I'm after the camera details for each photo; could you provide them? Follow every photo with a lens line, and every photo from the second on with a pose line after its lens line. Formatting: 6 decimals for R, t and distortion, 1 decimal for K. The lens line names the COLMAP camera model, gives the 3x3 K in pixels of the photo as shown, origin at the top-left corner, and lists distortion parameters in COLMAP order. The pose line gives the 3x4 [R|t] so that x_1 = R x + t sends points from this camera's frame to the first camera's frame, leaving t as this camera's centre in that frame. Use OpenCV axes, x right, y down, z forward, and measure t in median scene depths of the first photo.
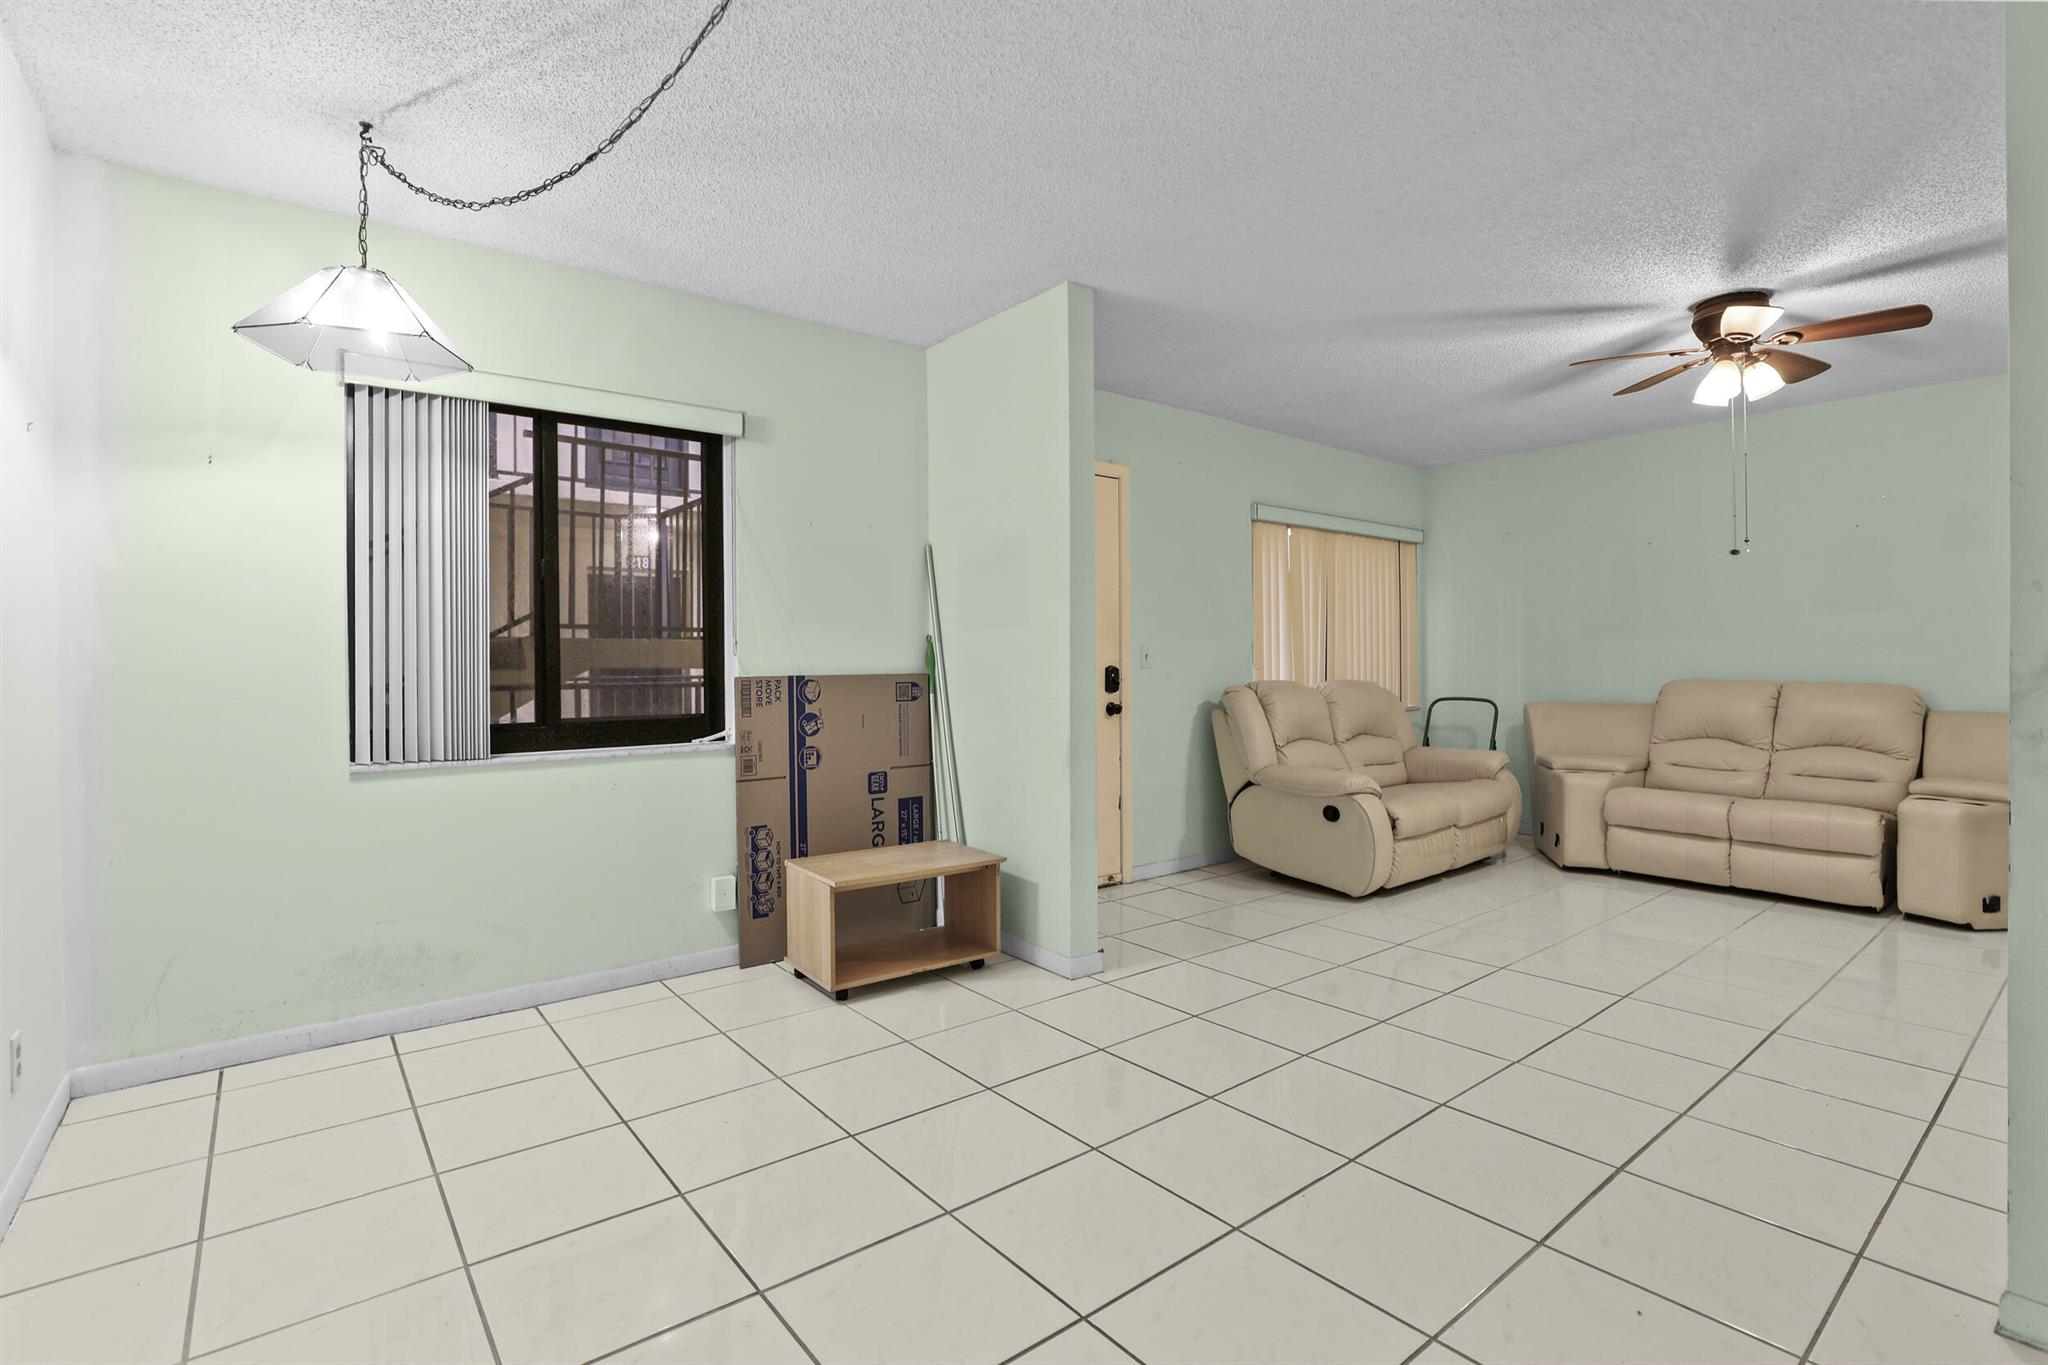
lens RADIAL K [[957.8, 0, 1020.4], [0, 957.8, 682.1], [0, 0, 1]] dist [-0.008620, 0.000397]
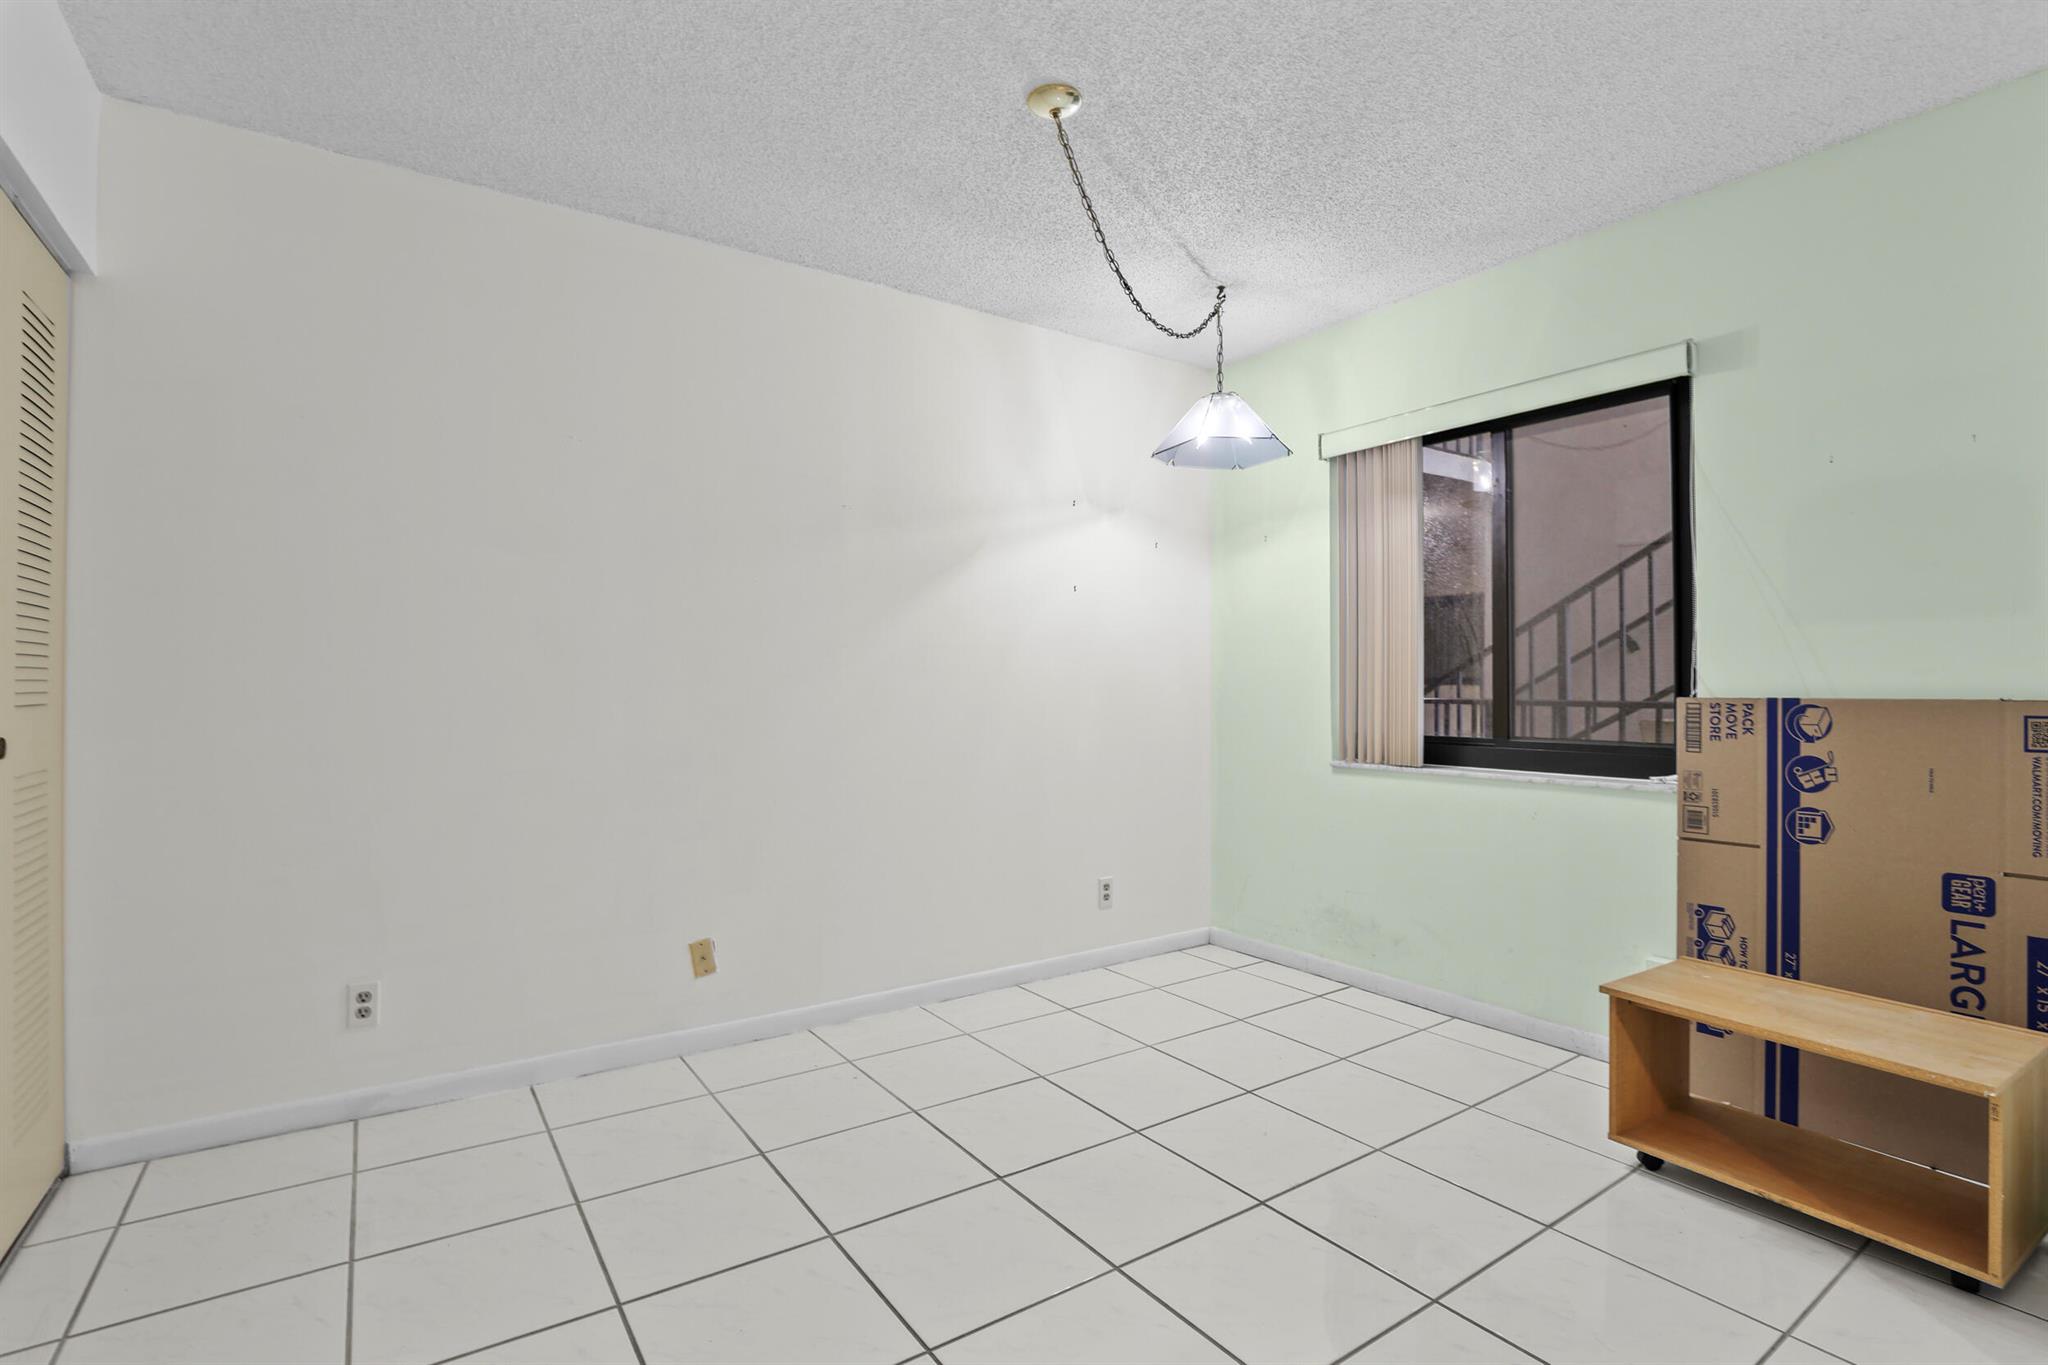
lens RADIAL K [[957.8, 0, 1009.0], [0, 957.8, 682.6], [0, 0, 1]] dist [-0.008620, 0.000397]
pose [[-0.056795, 0.004490, -0.998376, 0.463561], [-0.022078, 0.999740, 0.005752, -0.009578], [0.998142, 0.022369, -0.056681, 0.507238]]
